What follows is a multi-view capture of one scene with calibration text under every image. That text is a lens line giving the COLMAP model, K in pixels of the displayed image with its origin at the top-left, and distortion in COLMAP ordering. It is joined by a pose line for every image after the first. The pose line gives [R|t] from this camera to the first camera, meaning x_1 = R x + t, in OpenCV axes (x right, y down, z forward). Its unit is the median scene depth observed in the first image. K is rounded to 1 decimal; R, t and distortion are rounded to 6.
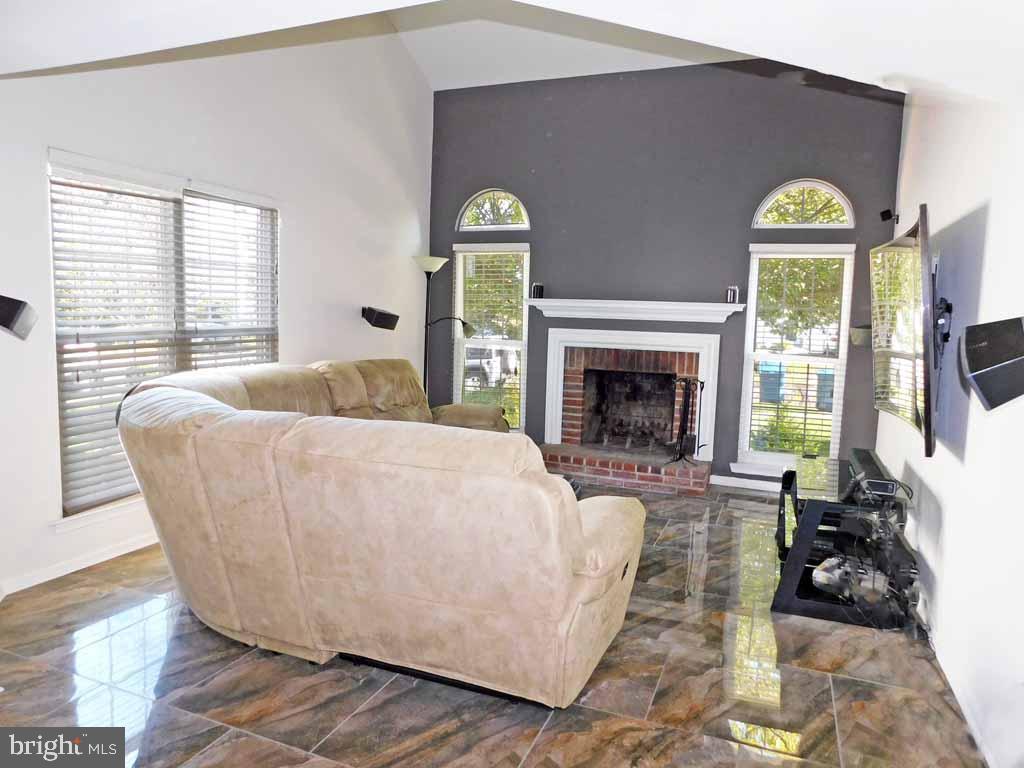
lens RADIAL K [[682.5, 0, 515.2], [0, 682.5, 380.6], [0, 0, 1]] dist [-0.046903, 0.037590]
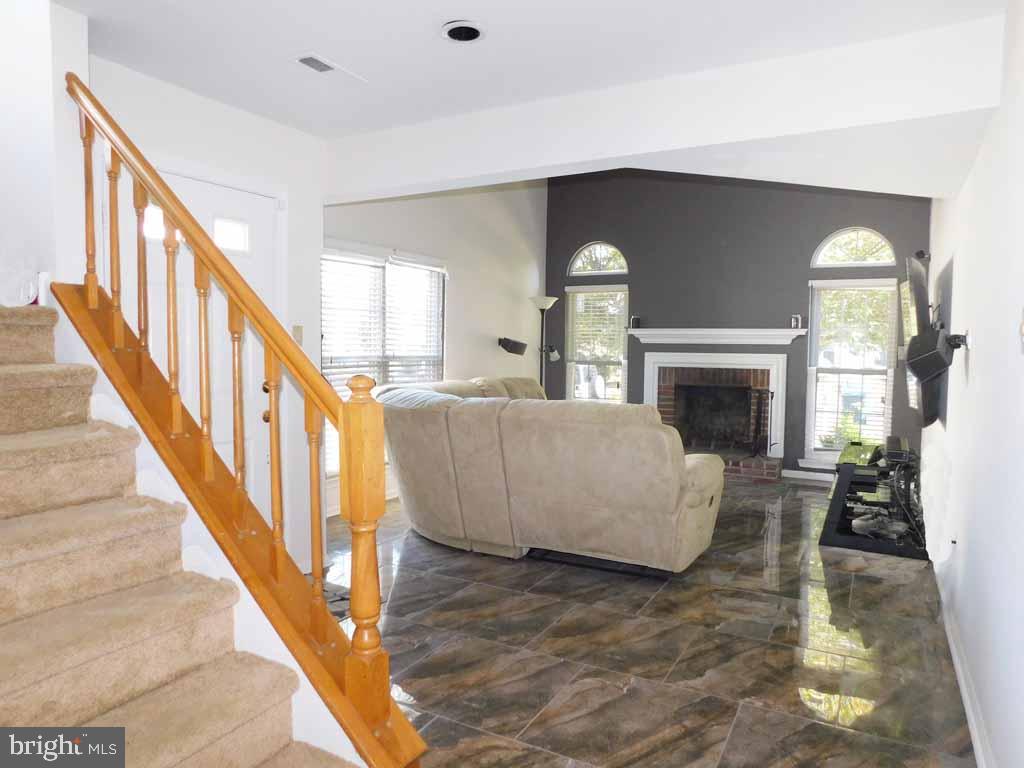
lens RADIAL K [[682.5, 0, 511.8], [0, 682.5, 385.4], [0, 0, 1]] dist [-0.046903, 0.037590]
pose [[0.992555, -0.012674, -0.121134, -0.046468], [0.007468, 0.999033, -0.043330, 0.038815], [0.121566, 0.042102, 0.991690, -0.281929]]
